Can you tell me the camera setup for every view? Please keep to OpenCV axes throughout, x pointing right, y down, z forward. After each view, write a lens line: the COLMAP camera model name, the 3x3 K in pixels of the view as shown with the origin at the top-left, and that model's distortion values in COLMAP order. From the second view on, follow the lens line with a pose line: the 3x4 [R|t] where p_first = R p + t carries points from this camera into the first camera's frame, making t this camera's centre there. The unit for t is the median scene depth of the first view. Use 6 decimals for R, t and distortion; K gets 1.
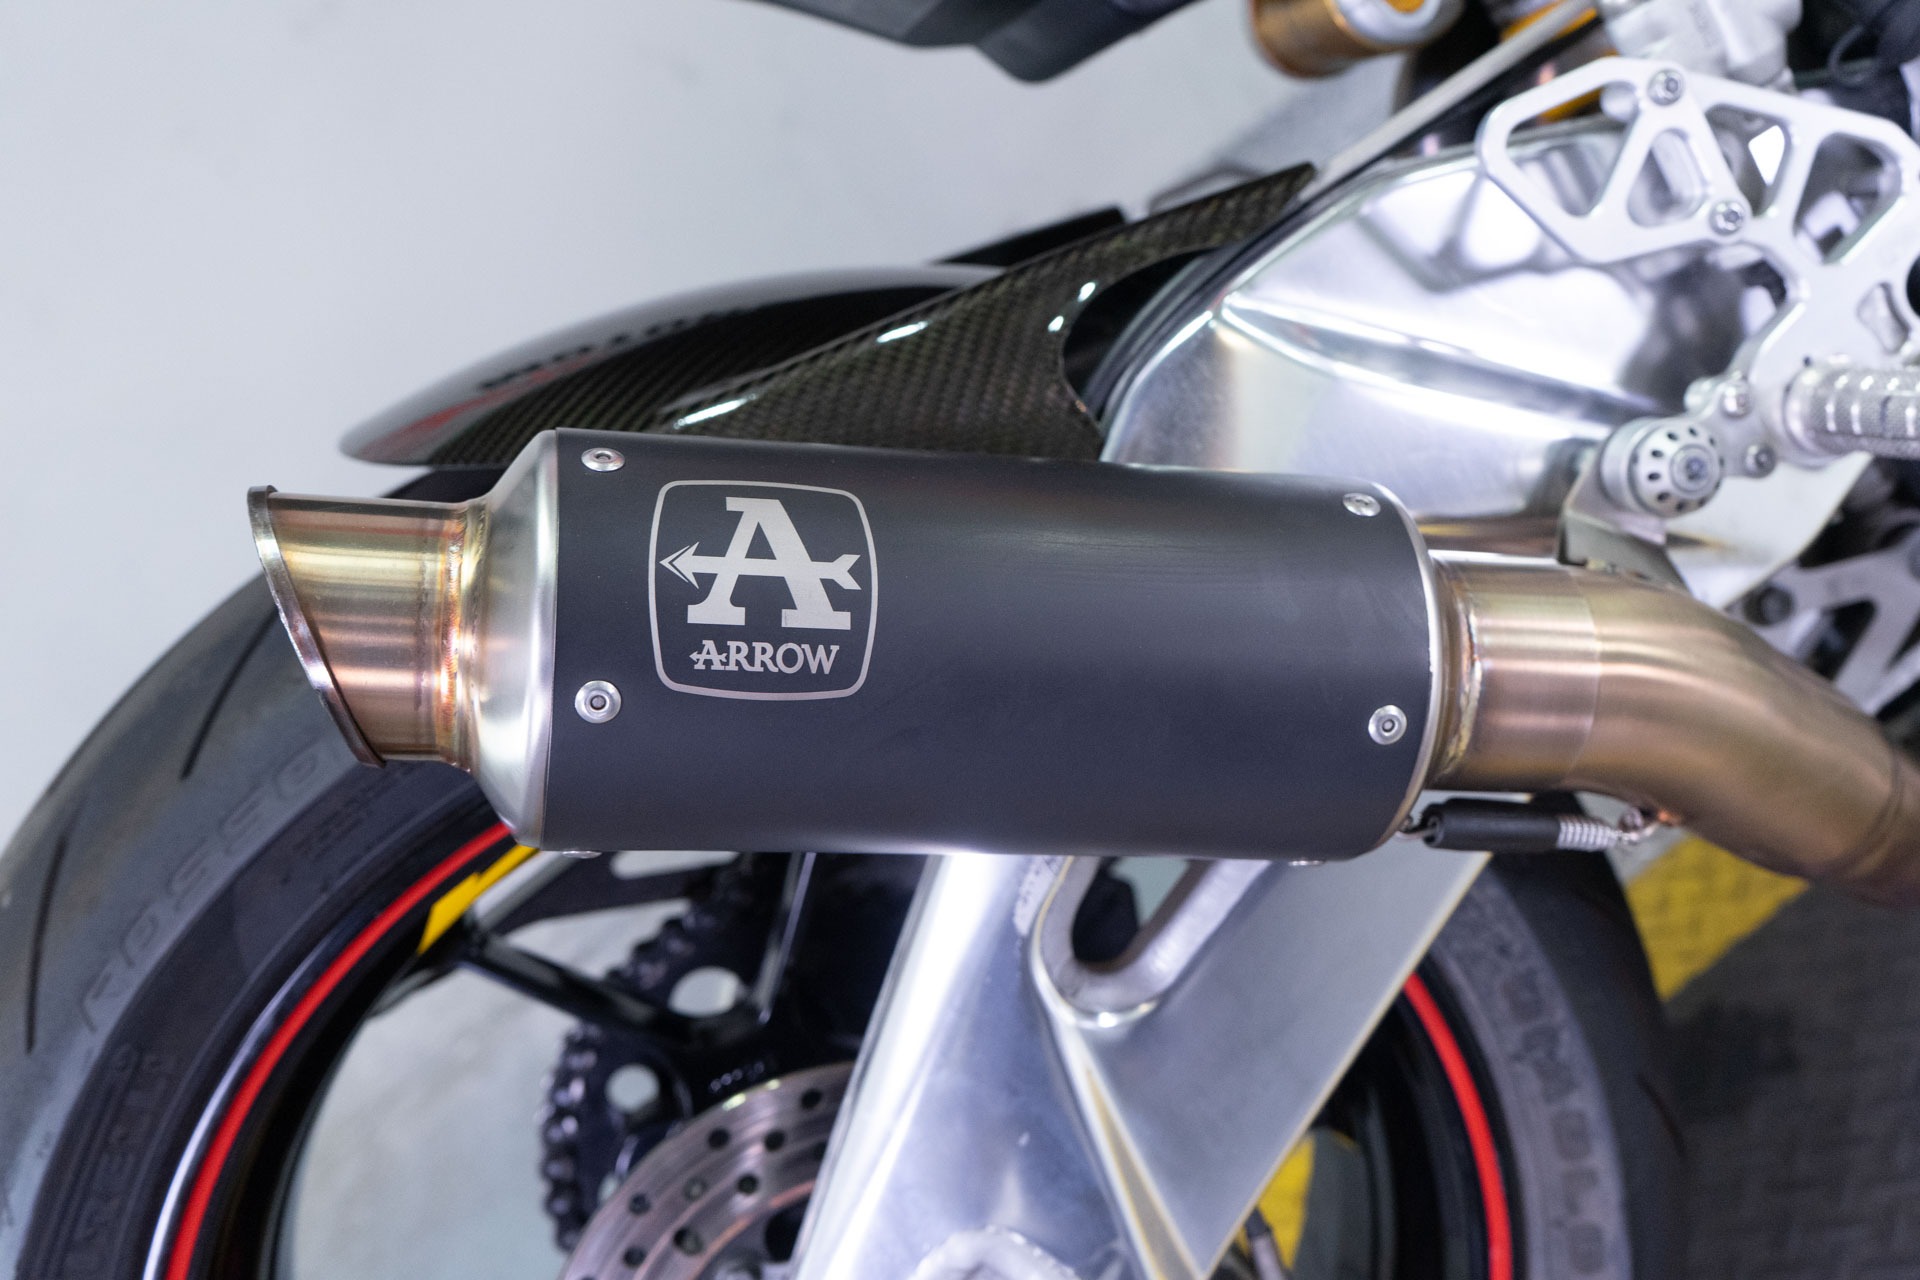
lens RADIAL K [[1906.6, 0, 960.0], [0, 1906.6, 640.0], [0, 0, 1]] dist [0.010581, 0.012251]
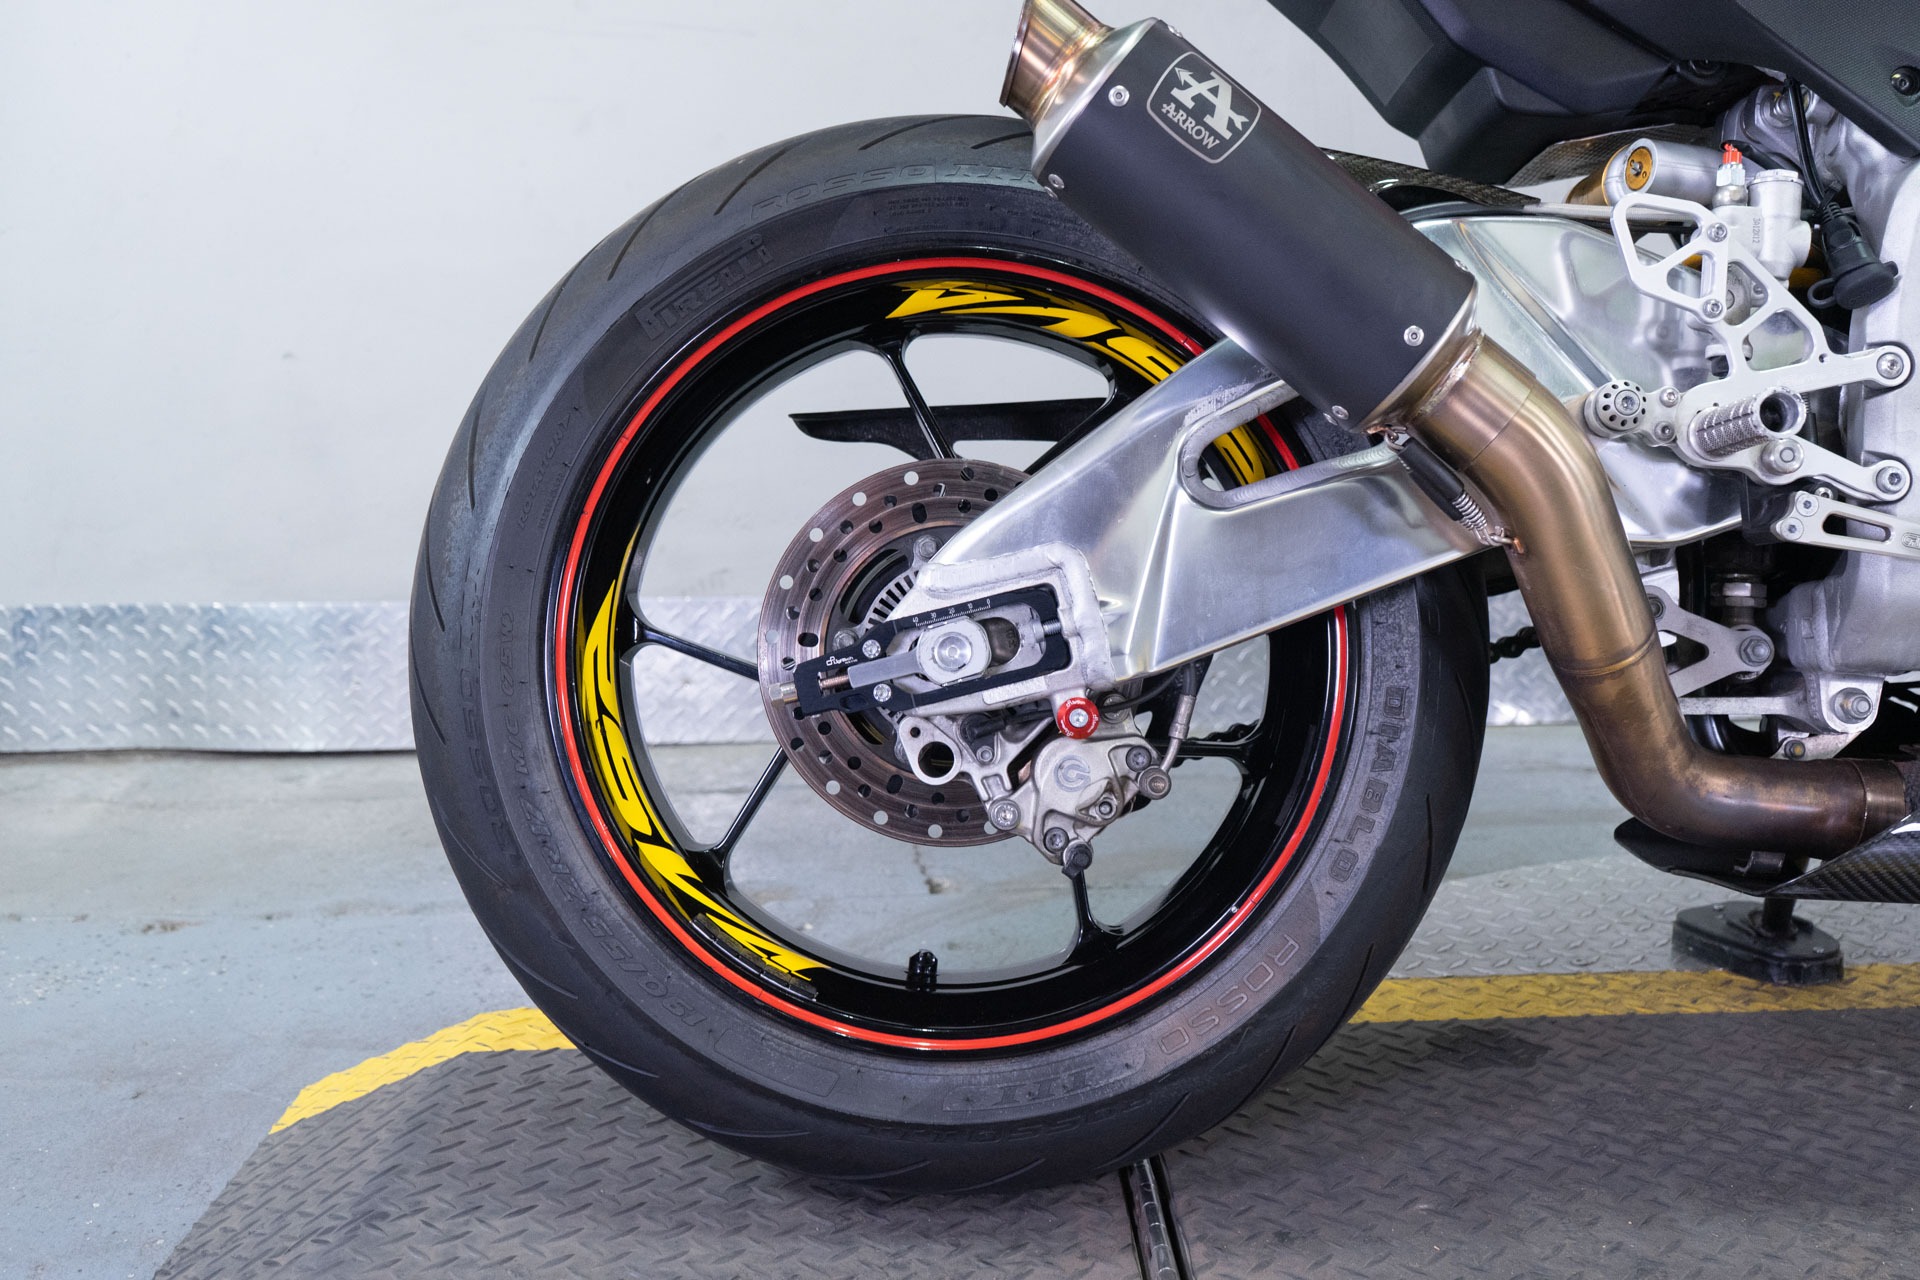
lens RADIAL K [[1906.6, 0, 960.0], [0, 1906.6, 640.0], [0, 0, 1]] dist [0.010581, 0.012251]
pose [[0.813869, 0.549803, -0.187974, 0.421300], [-0.578005, 0.799140, -0.165183, 0.996117], [0.059400, 0.243087, 0.968184, -1.006076]]
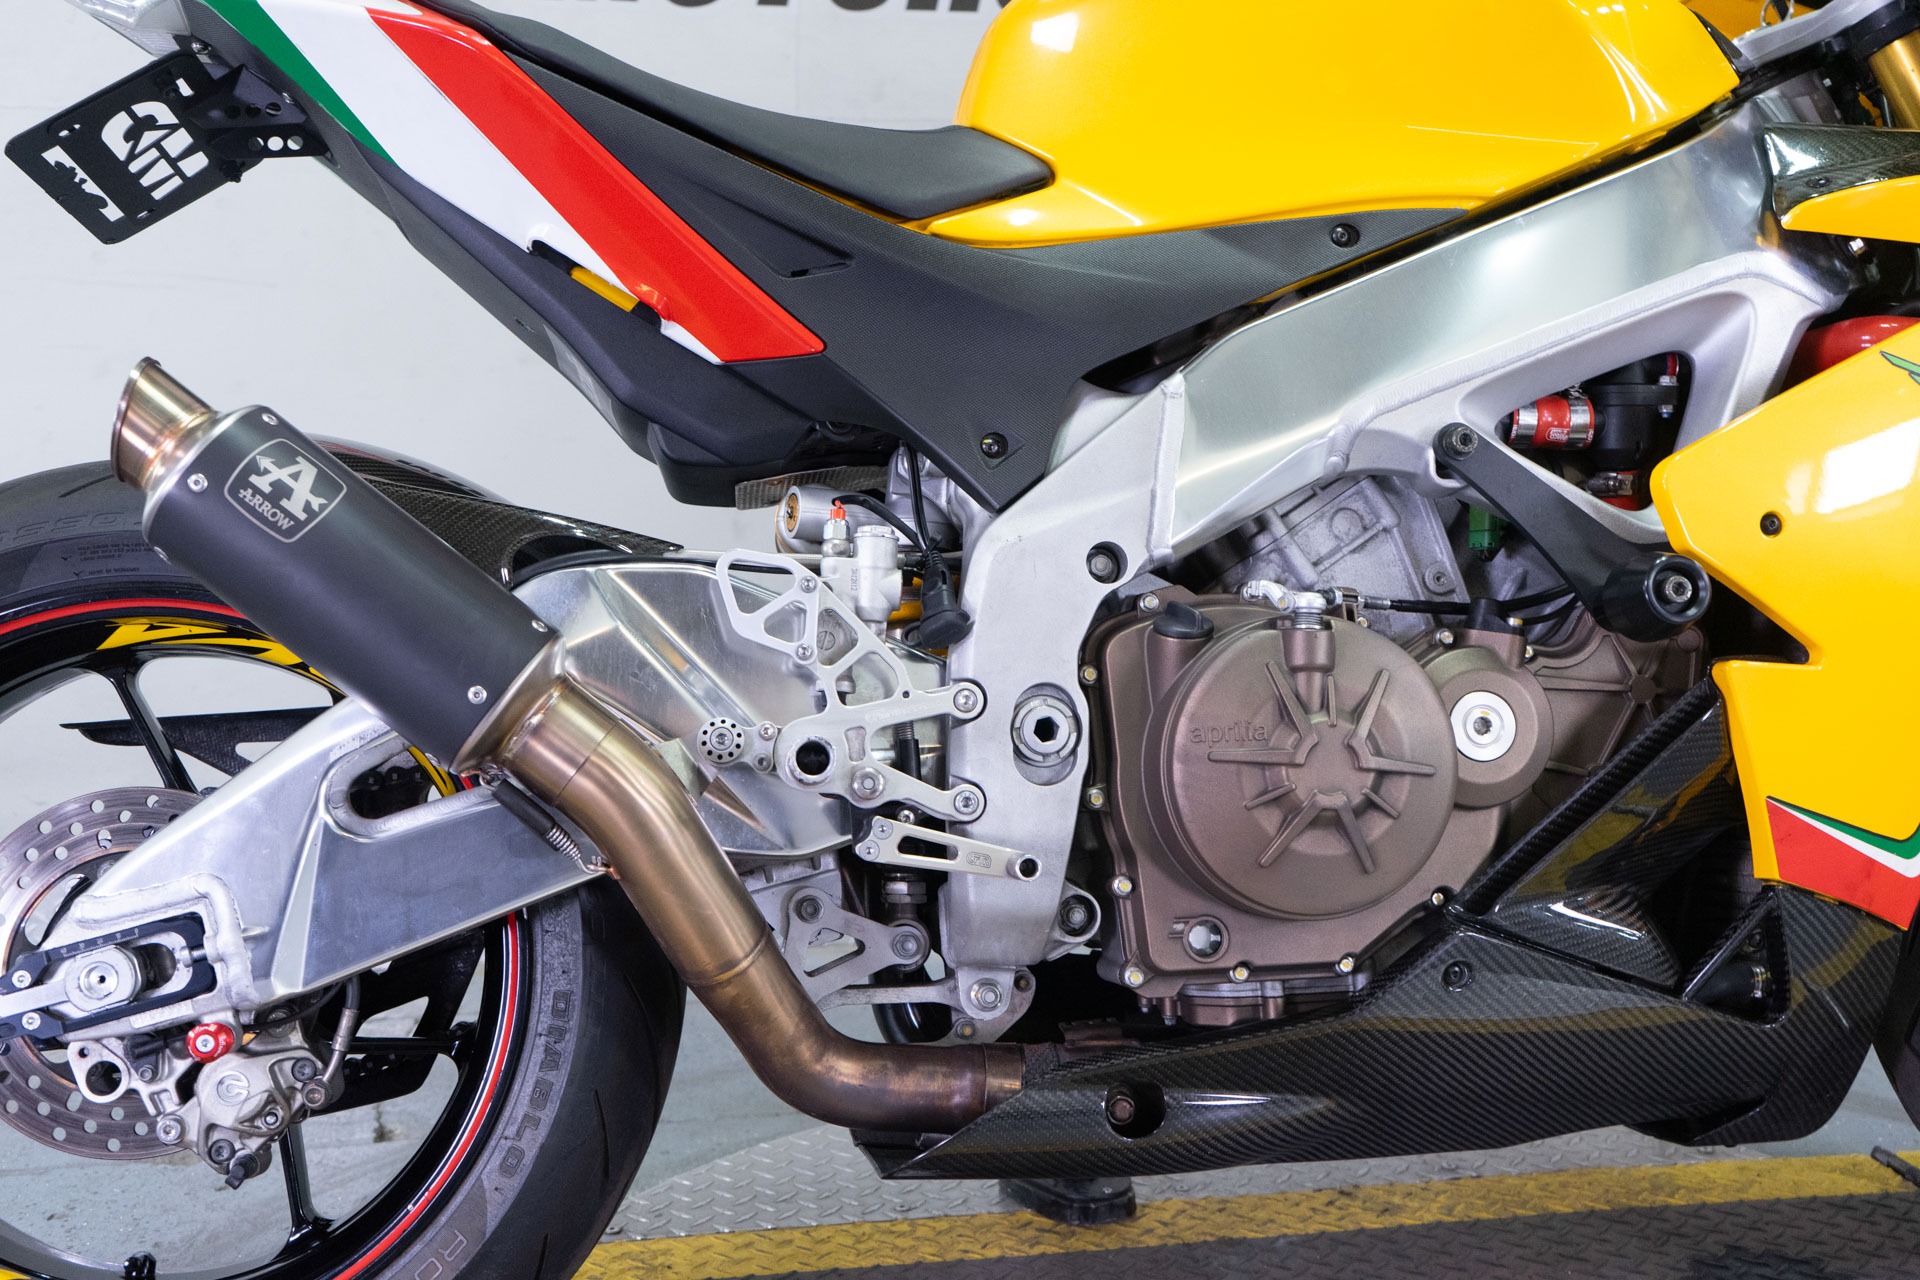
lens RADIAL K [[1906.6, 0, 960.0], [0, 1906.6, 640.0], [0, 0, 1]] dist [0.010581, 0.012251]
pose [[0.838852, 0.524194, -0.146791, 1.080767], [-0.543273, 0.789139, -0.286556, 0.356195], [-0.034372, 0.320125, 0.946751, -1.281776]]
